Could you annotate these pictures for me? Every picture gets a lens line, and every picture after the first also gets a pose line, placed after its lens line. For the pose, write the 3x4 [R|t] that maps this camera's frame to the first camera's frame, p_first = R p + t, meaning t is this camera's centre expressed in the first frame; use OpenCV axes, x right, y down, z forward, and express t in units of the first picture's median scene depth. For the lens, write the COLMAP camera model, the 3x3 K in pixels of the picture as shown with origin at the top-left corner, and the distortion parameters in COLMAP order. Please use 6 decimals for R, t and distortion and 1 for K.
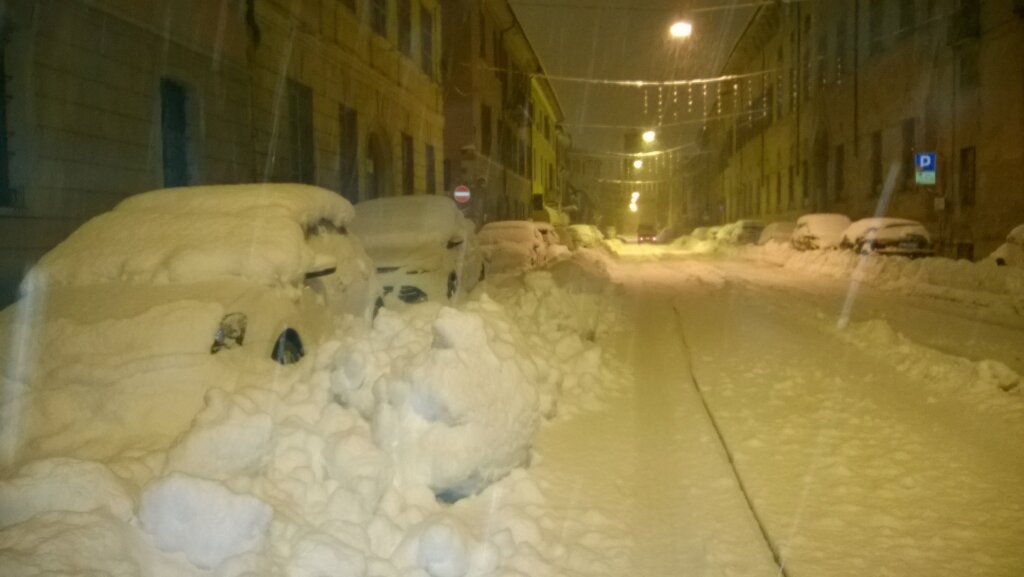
lens RADIAL K [[805.2, 0, 512.0], [0, 805.2, 287.8], [0, 0, 1]] dist [0.004662, 0.003289]
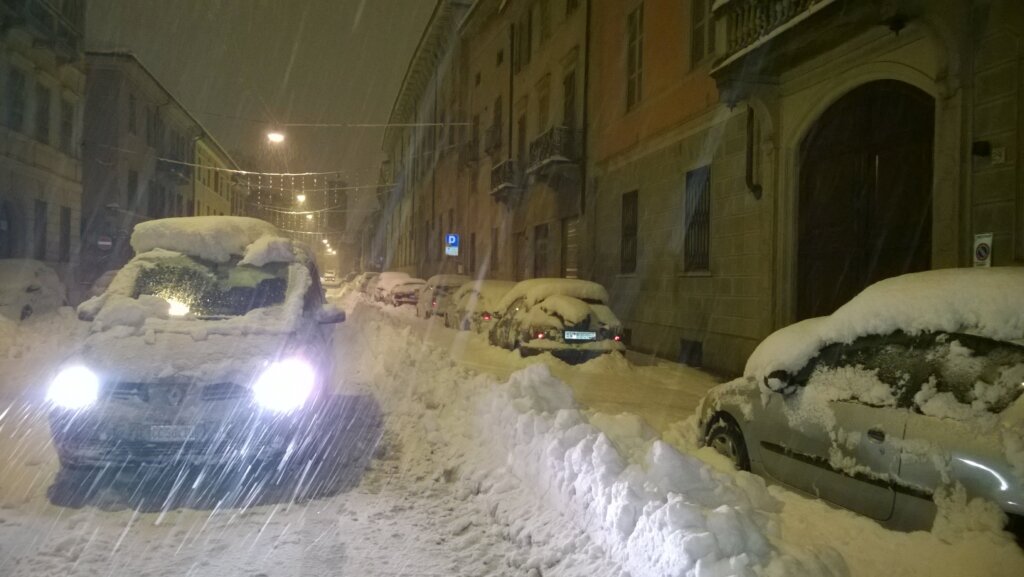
lens RADIAL K [[805.2, 0, 511.9], [0, 805.2, 289.3], [0, 0, 1]] dist [0.004662, 0.003289]
pose [[0.942456, 0.033435, 0.332654, 0.137829], [-0.016819, 0.998468, -0.052706, 0.008134], [-0.333907, 0.044079, 0.941575, -0.419376]]
